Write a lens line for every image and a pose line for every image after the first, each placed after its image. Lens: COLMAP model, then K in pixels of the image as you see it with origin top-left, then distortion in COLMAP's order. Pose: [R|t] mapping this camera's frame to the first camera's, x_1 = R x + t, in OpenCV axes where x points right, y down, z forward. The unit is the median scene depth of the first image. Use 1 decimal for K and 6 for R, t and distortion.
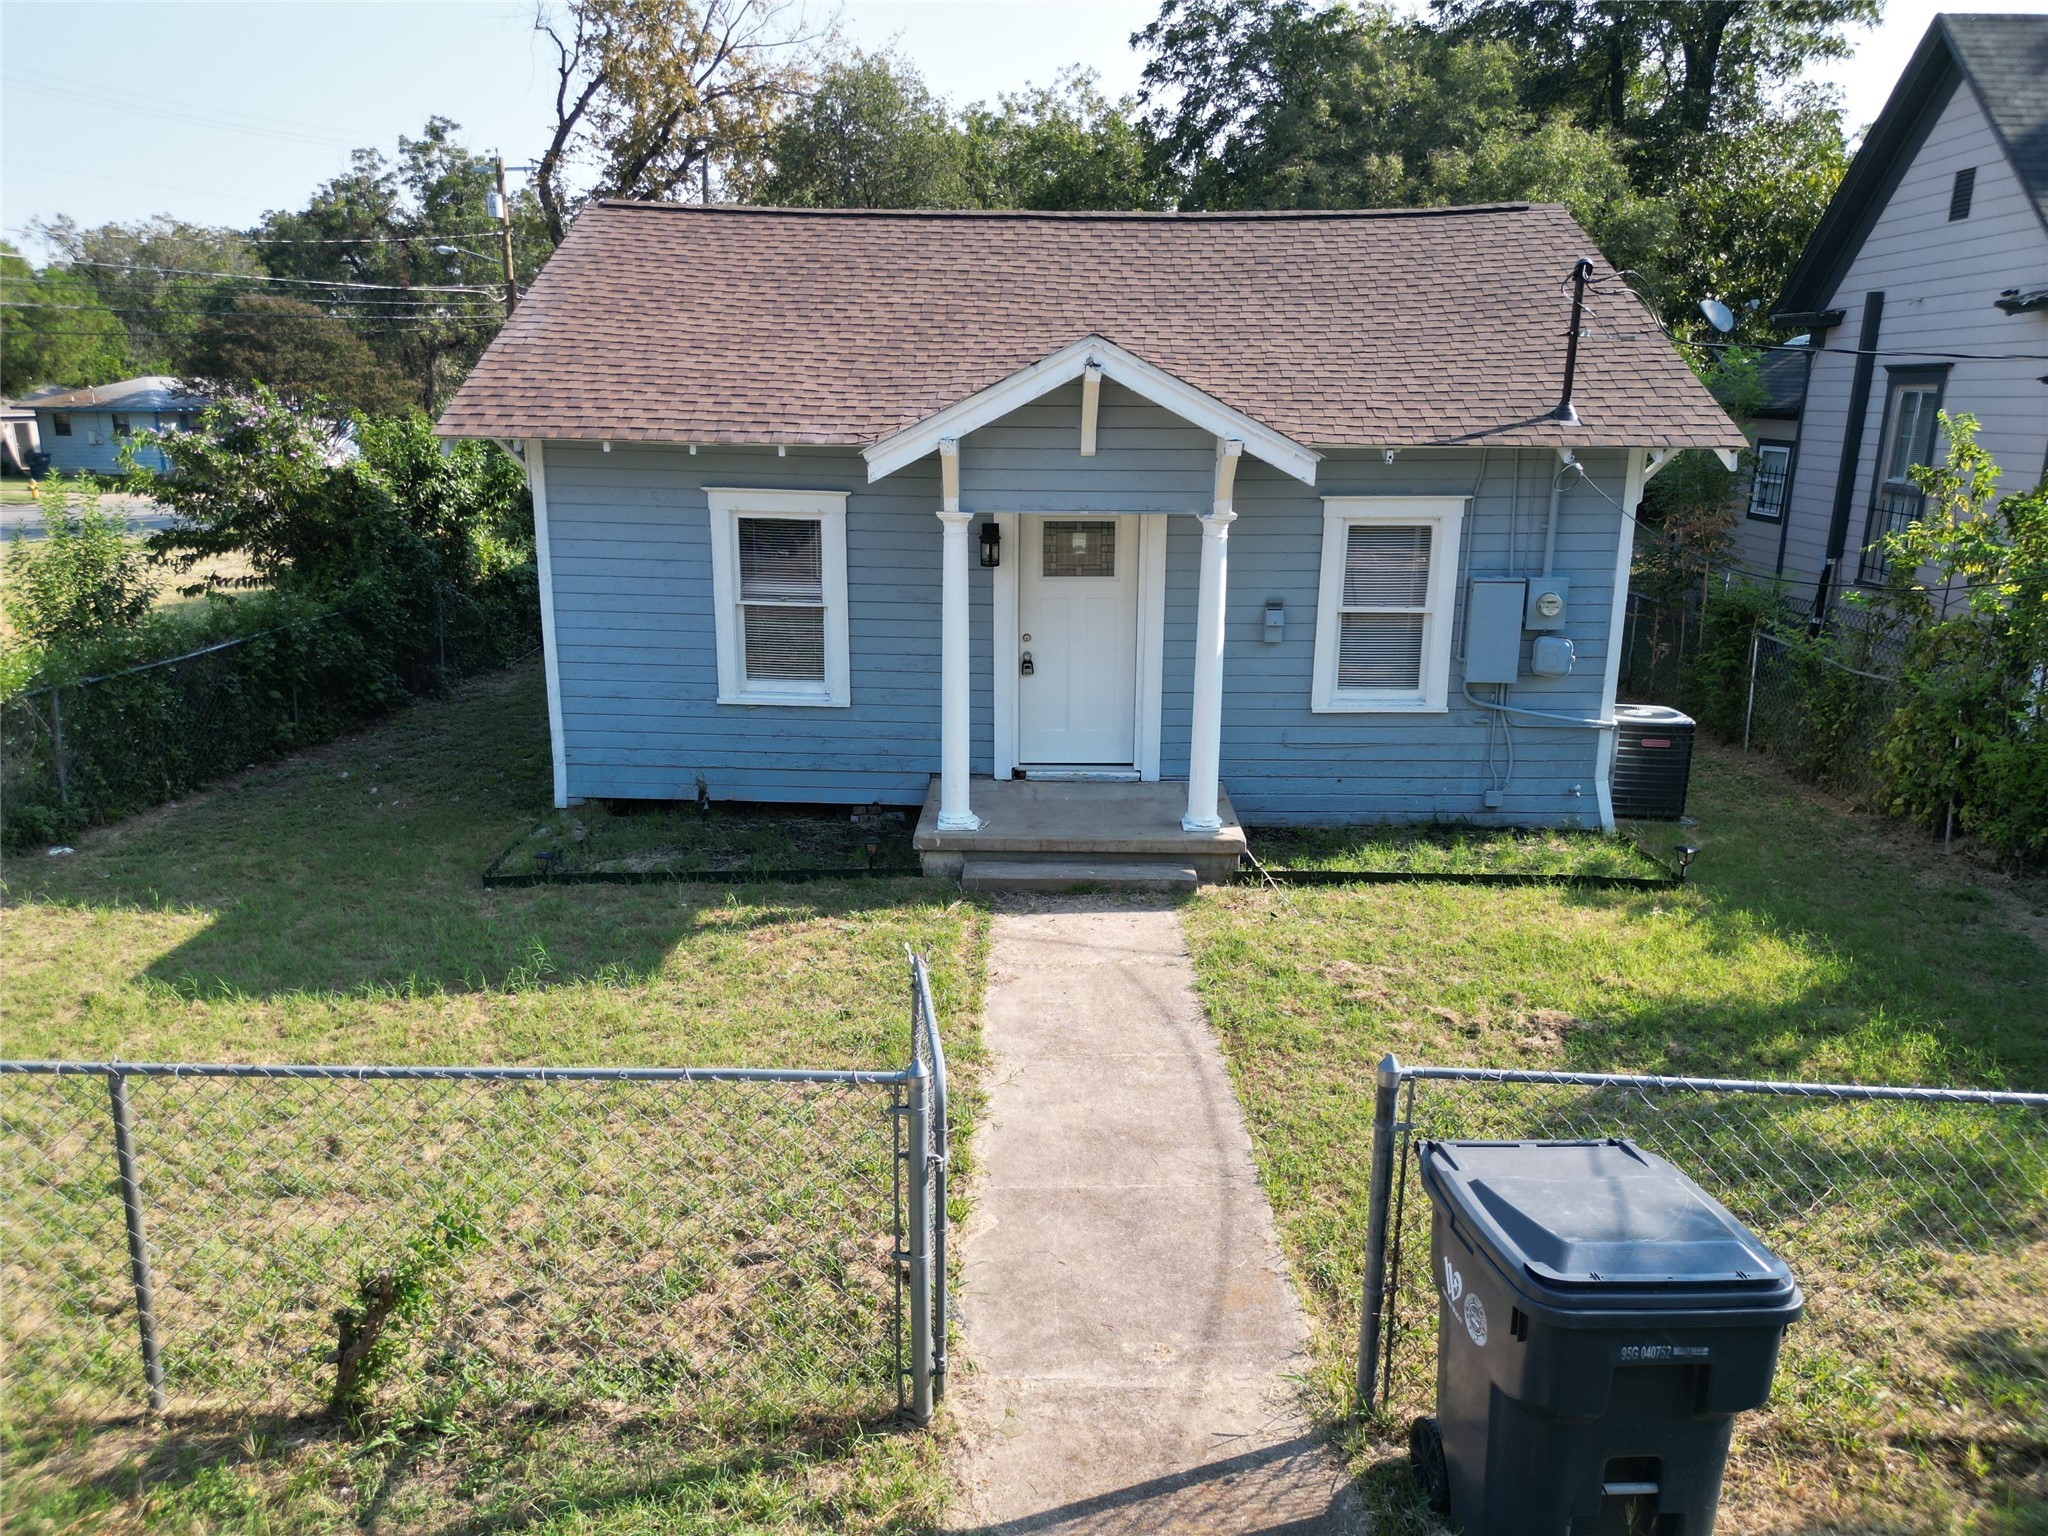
lens RADIAL K [[1426.6, 0, 1011.2], [0, 1426.6, 760.0], [0, 0, 1]] dist [0.067130, -0.057445]
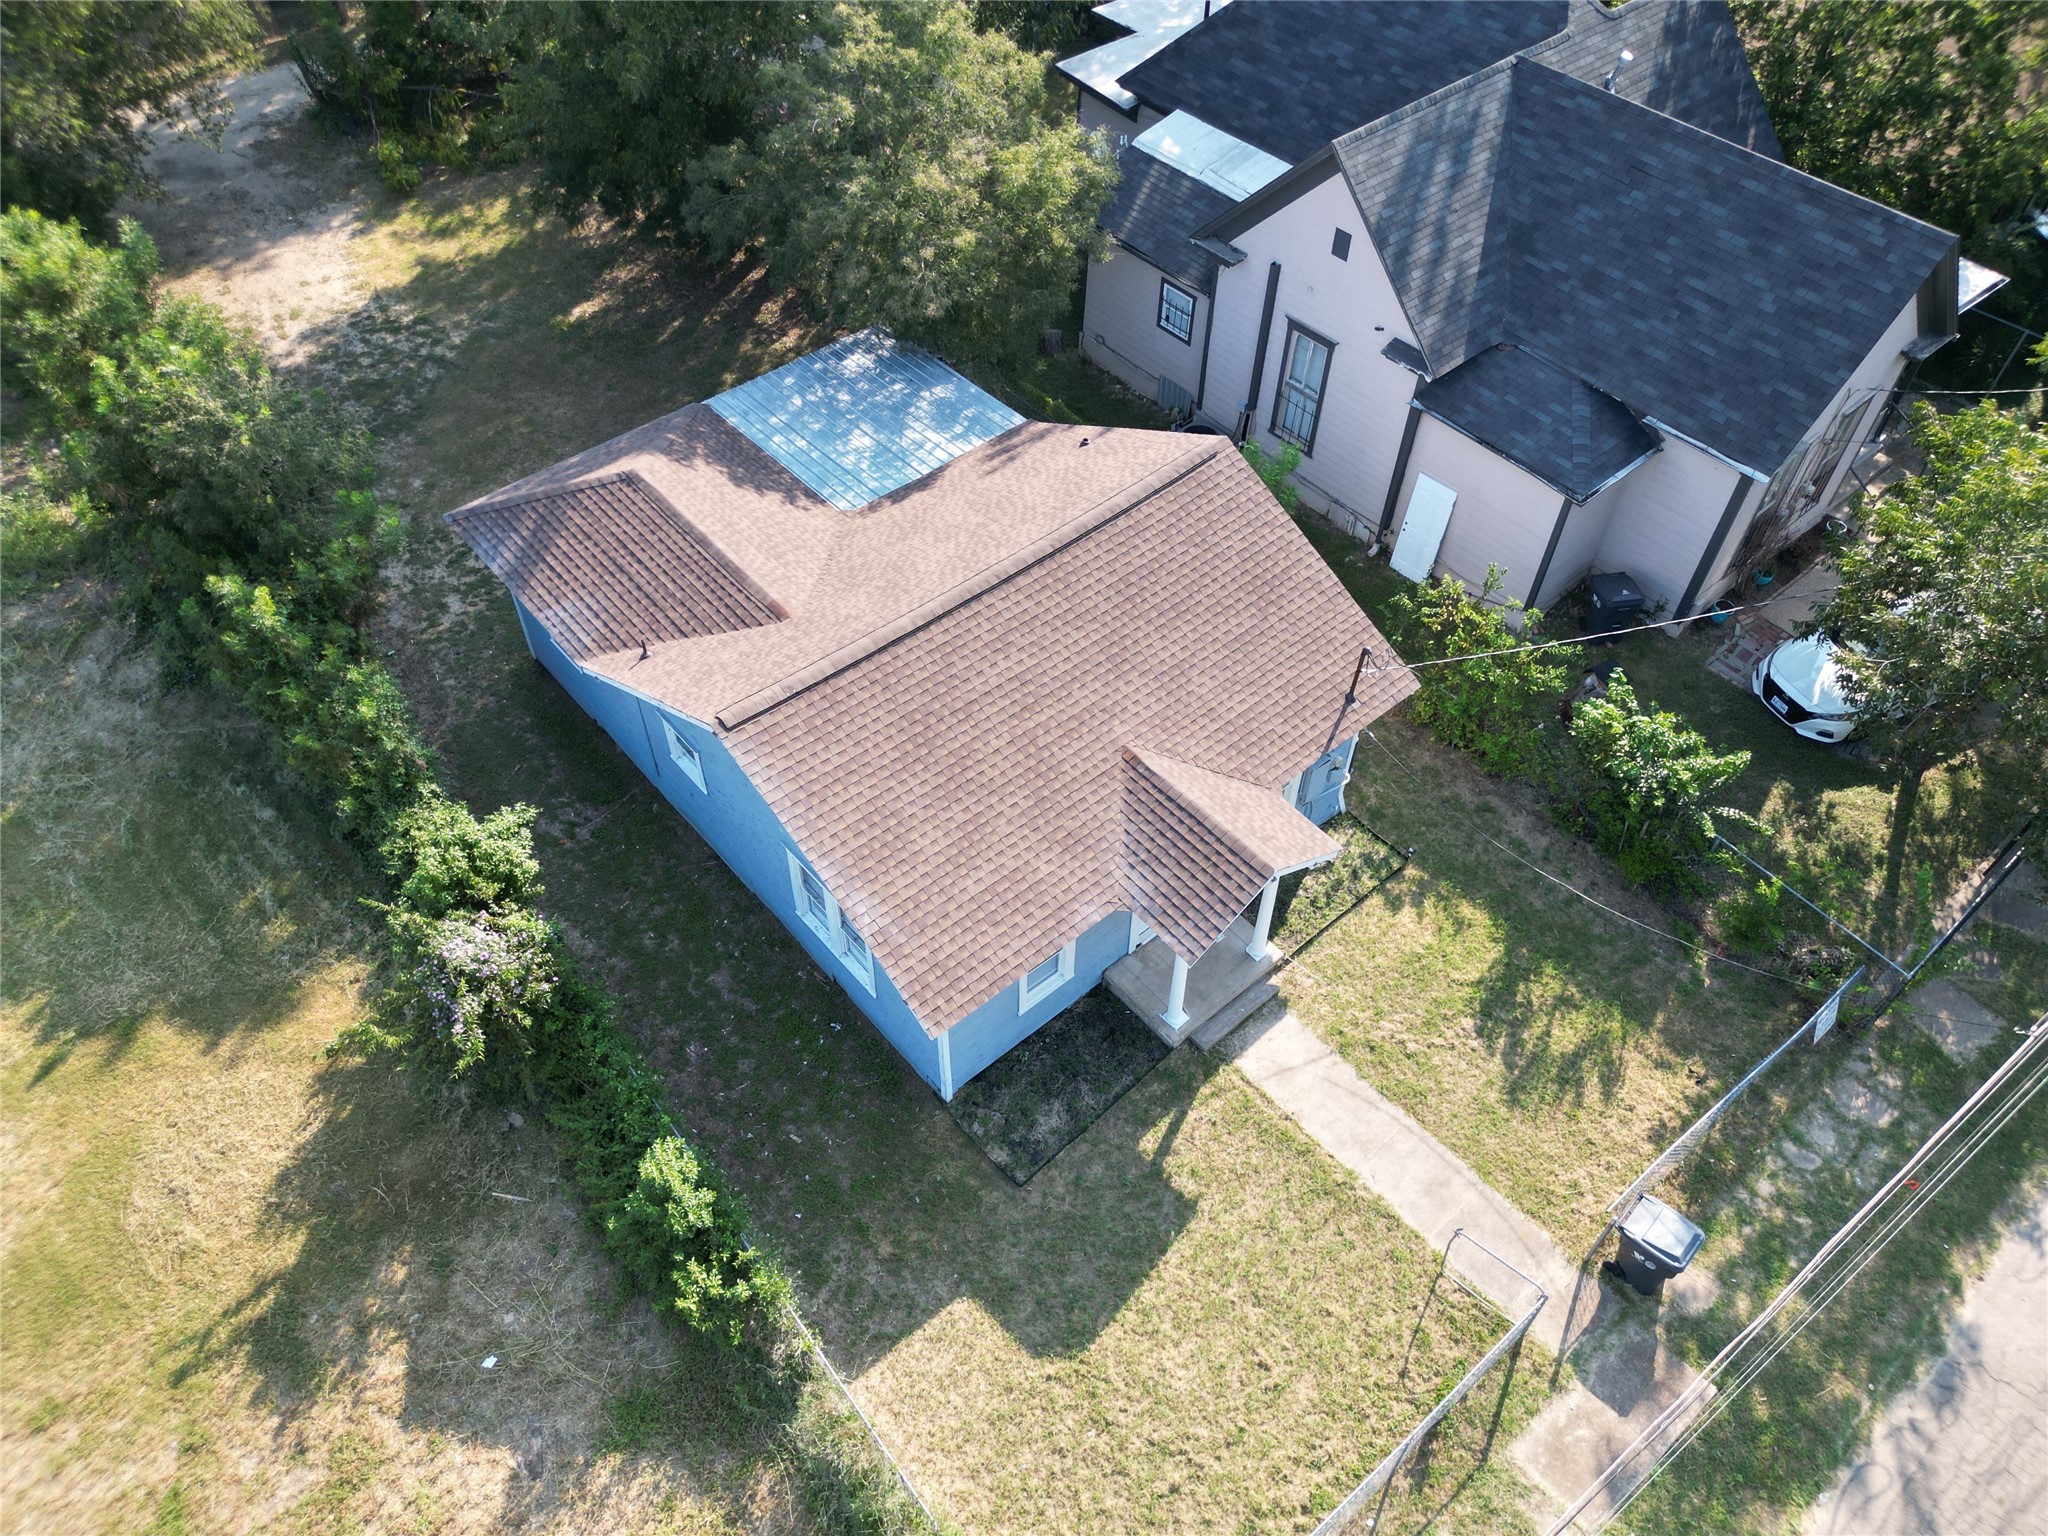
lens RADIAL K [[1426.6, 0, 1011.2], [0, 1426.6, 760.0], [0, 0, 1]] dist [0.067130, -0.057445]
pose [[0.754658, -0.495907, 0.429614, -0.820513], [0.167517, 0.778708, 0.604610, -1.371386], [-0.634374, -0.384306, 0.670730, -0.064979]]
